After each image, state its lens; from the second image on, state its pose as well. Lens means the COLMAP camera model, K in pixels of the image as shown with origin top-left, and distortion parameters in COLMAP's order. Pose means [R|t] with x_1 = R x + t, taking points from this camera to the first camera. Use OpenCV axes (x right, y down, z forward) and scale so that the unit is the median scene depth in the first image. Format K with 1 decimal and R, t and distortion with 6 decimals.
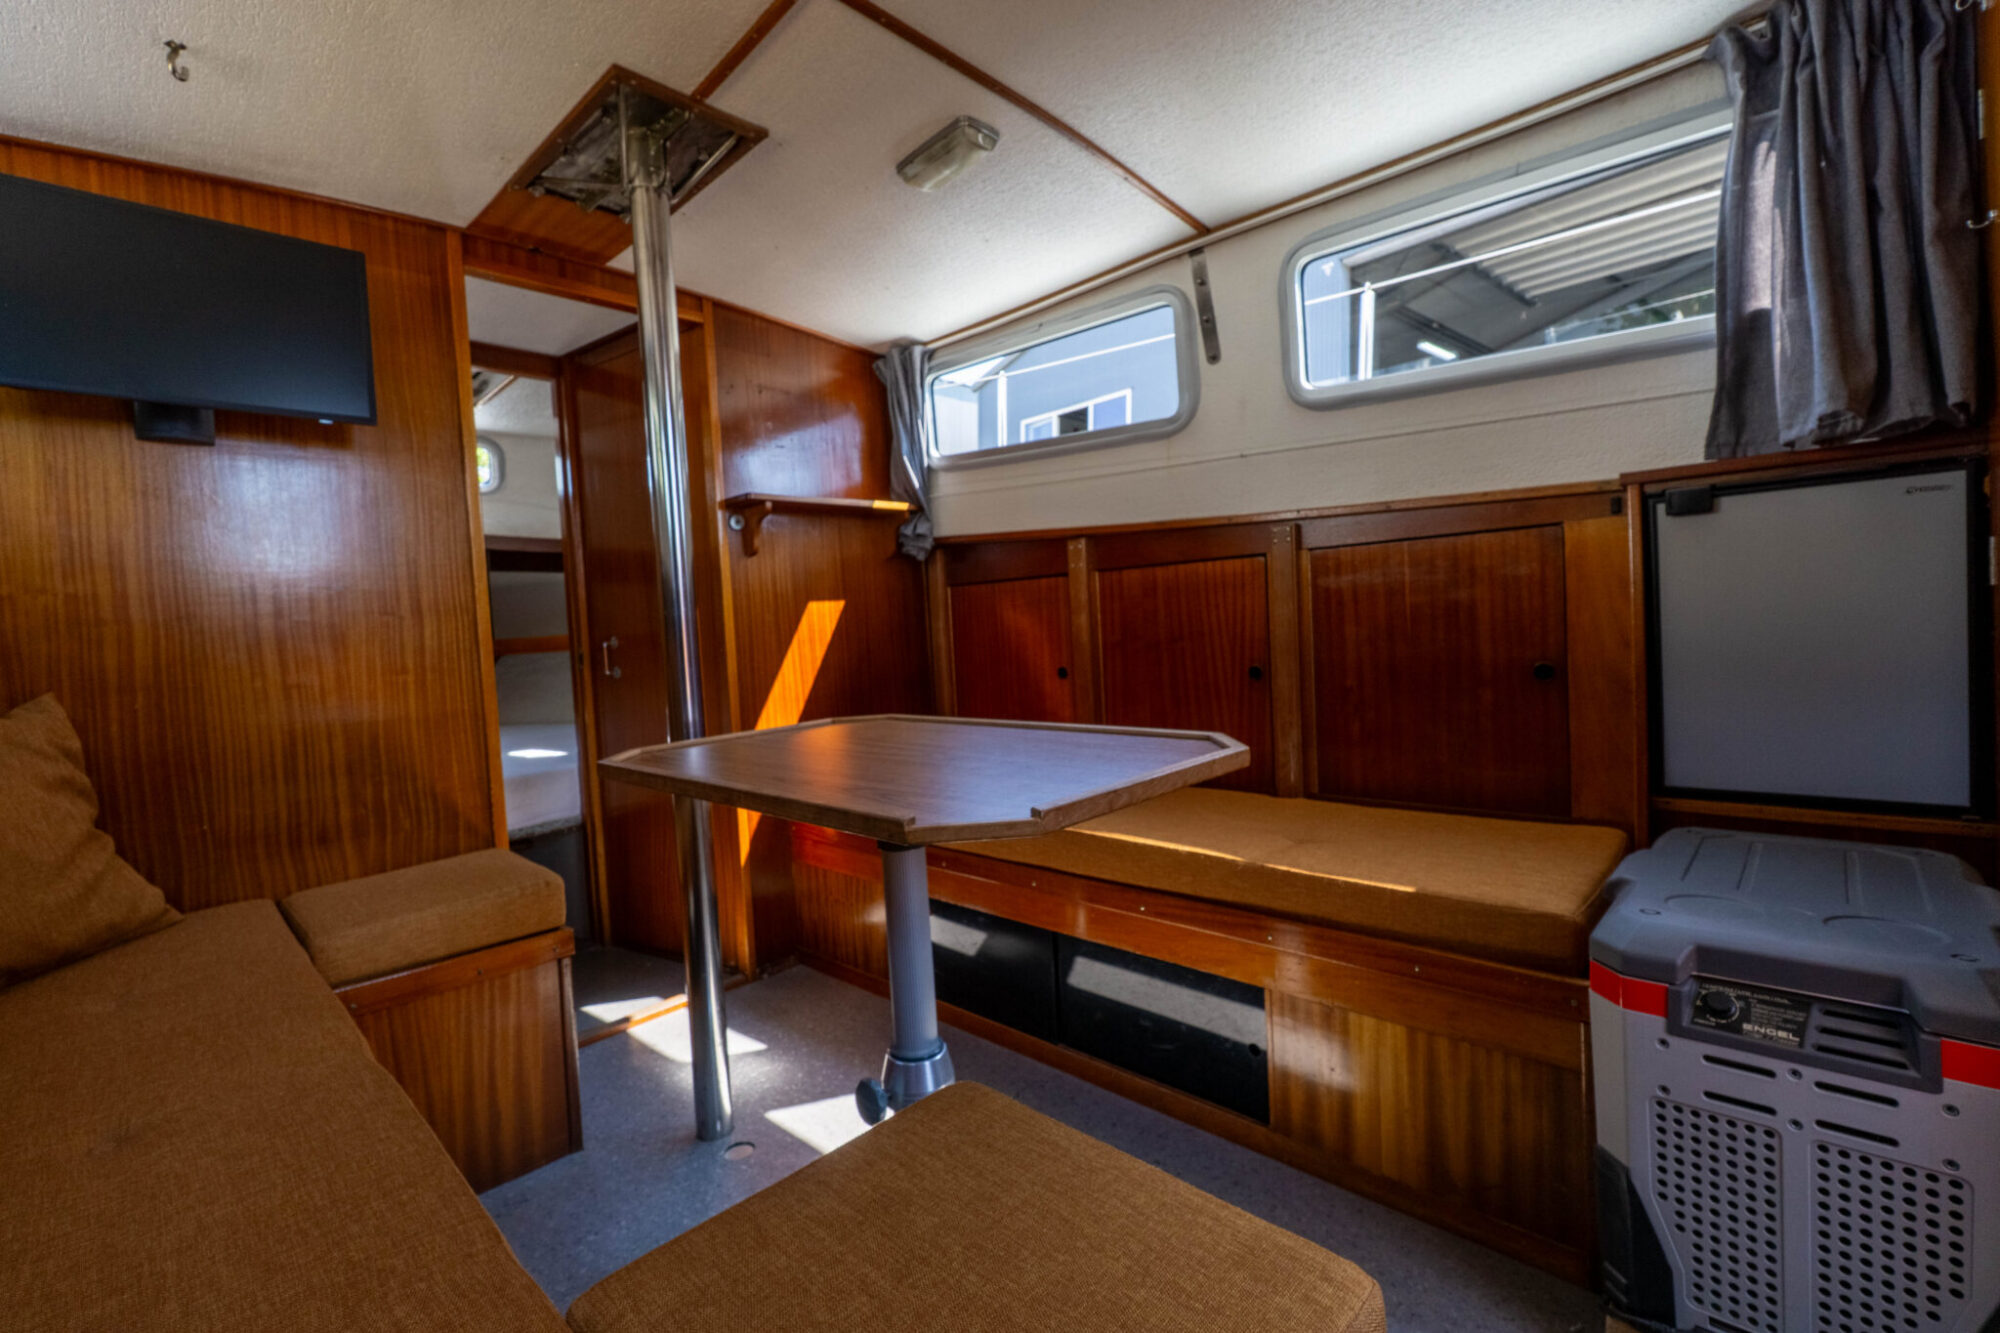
lens RADIAL K [[861.0, 0, 992.7], [0, 861.0, 661.7], [0, 0, 1]] dist [-0.007647, 0.001635]
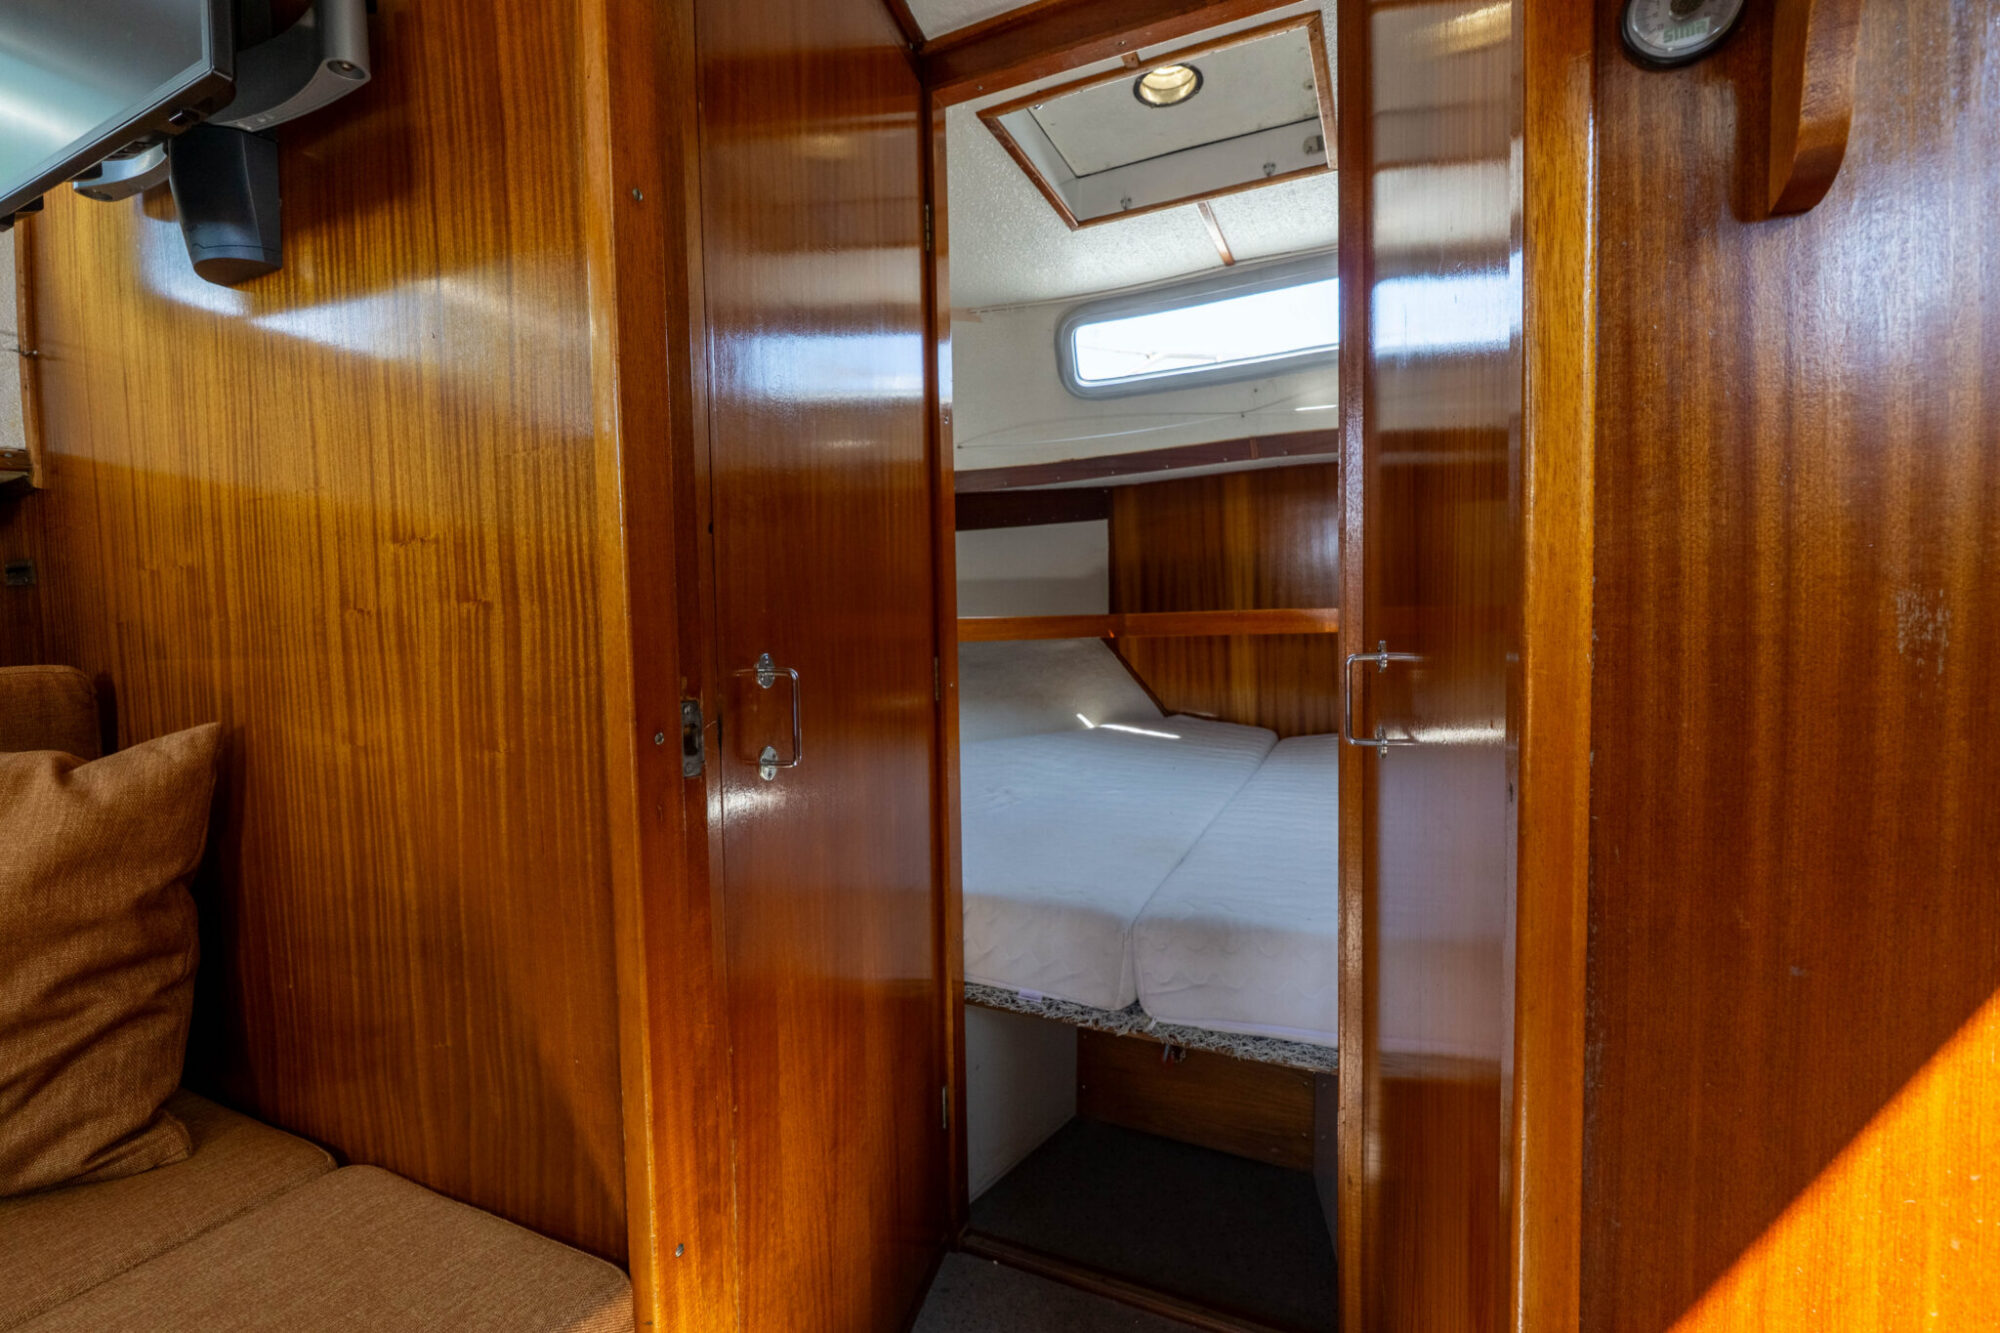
lens RADIAL K [[873.0, 0, 994.1], [0, 873.0, 659.2], [0, 0, 1]] dist [-0.001201, -0.000613]
pose [[0.313774, 0.096237, -0.944608, -0.180941], [-0.033401, 0.995353, 0.090312, -0.055417], [0.948910, 0.003214, 0.315531, 0.849925]]
